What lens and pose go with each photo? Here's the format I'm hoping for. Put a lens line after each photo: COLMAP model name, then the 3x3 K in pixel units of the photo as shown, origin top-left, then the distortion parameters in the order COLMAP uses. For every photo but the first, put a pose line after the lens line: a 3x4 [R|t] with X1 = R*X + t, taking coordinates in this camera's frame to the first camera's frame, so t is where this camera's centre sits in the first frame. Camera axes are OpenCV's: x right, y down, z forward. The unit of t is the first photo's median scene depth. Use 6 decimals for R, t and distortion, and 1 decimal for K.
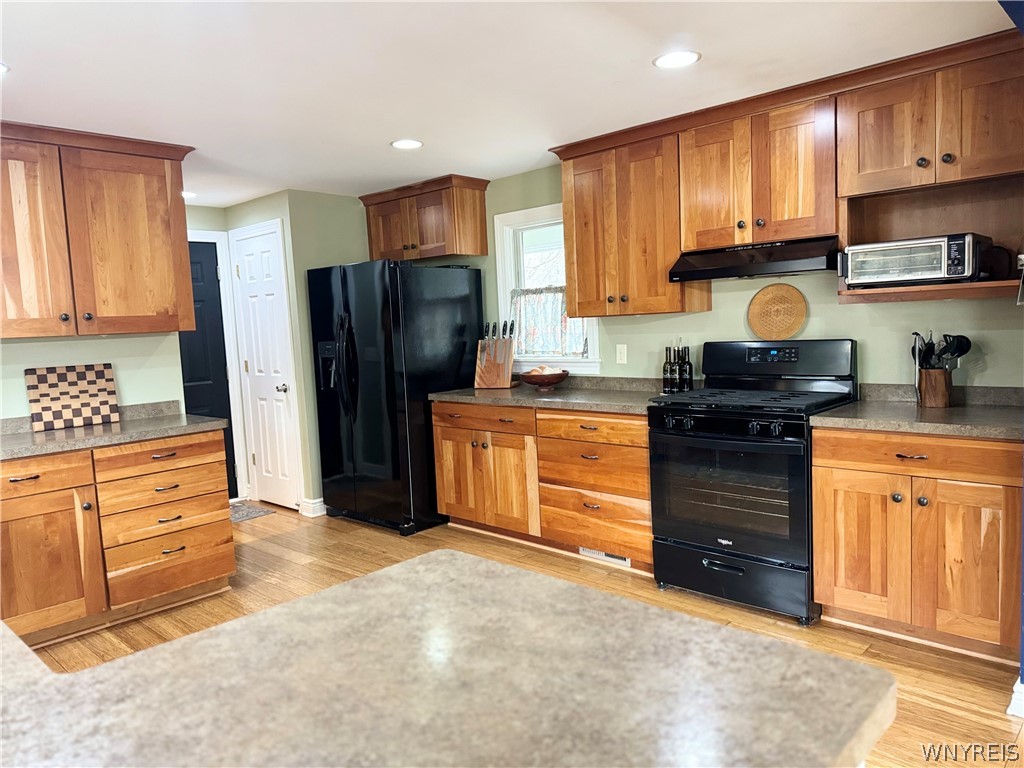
lens RADIAL K [[700.8, 0, 512.0], [0, 700.8, 384.0], [0, 0, 1]] dist [0.141841, -0.220159]
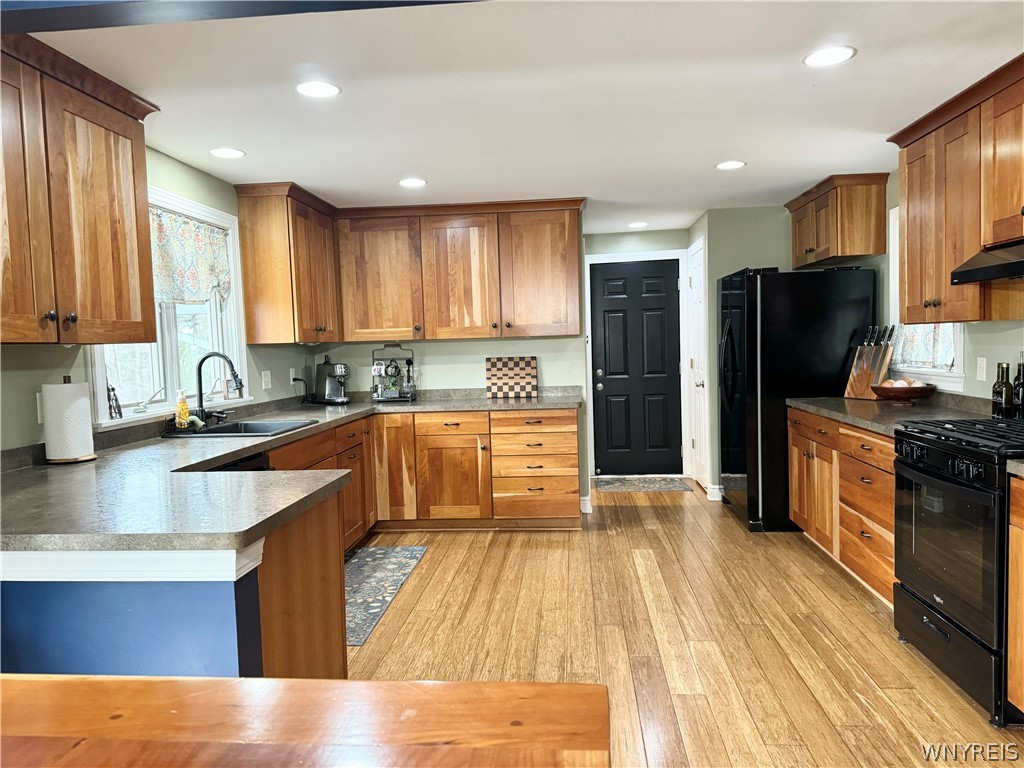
lens RADIAL K [[724.8, 0, 512.0], [0, 724.8, 384.0], [0, 0, 1]] dist [0.002971, -0.001701]
pose [[0.606233, 0.069612, -0.792235, 0.598328], [-0.064755, 0.997175, 0.038067, -0.026997], [0.792646, 0.028224, 0.609028, 0.073884]]
